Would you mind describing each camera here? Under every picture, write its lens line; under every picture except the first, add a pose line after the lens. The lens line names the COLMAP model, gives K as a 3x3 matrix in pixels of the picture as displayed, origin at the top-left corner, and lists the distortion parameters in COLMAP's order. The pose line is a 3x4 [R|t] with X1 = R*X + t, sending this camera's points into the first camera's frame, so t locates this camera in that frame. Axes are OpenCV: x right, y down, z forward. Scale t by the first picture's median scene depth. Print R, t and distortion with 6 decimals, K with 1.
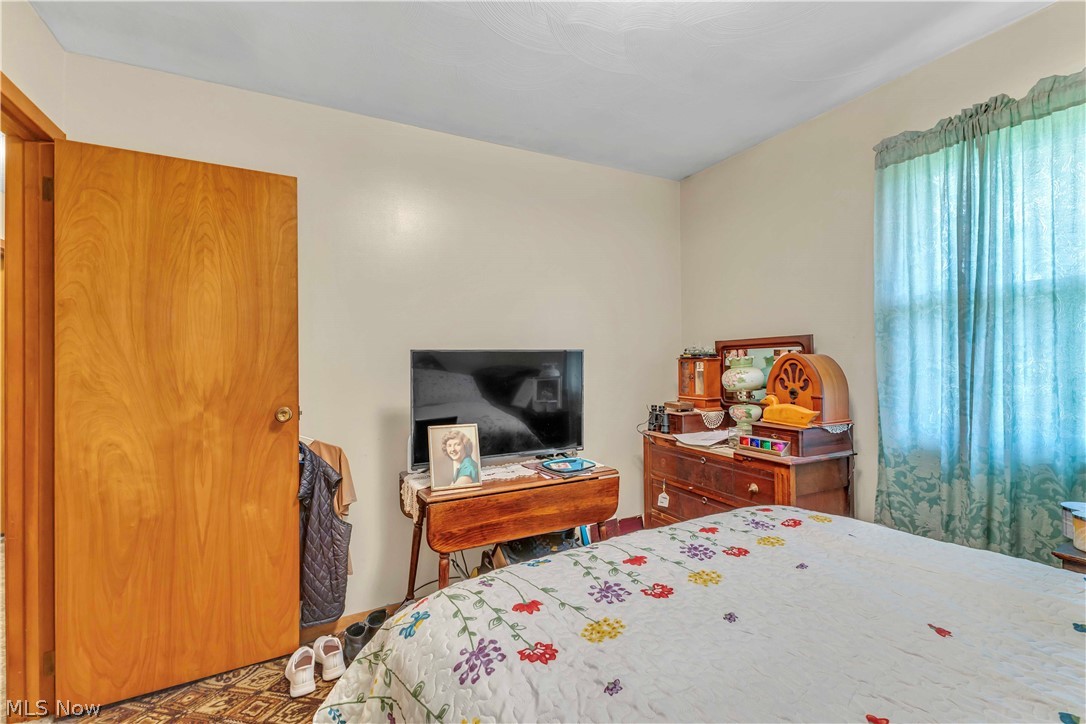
lens RADIAL K [[480.8, 0, 548.2], [0, 480.8, 368.7], [0, 0, 1]] dist [-0.001250, -0.000208]
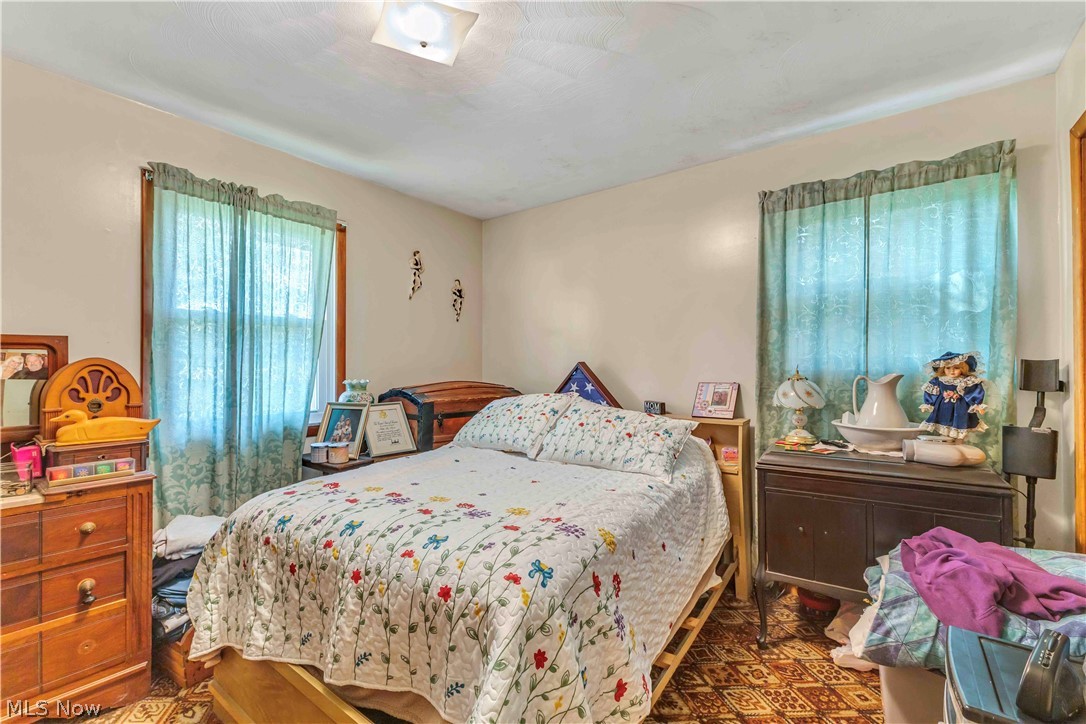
lens RADIAL K [[480.8, 0, 548.2], [0, 480.8, 368.7], [0, 0, 1]] dist [-0.001250, -0.000208]
pose [[-0.445704, -0.002042, 0.895178, -0.675823], [0.024240, 0.999603, 0.014349, -0.007687], [-0.894852, 0.028095, -0.445477, 0.733727]]
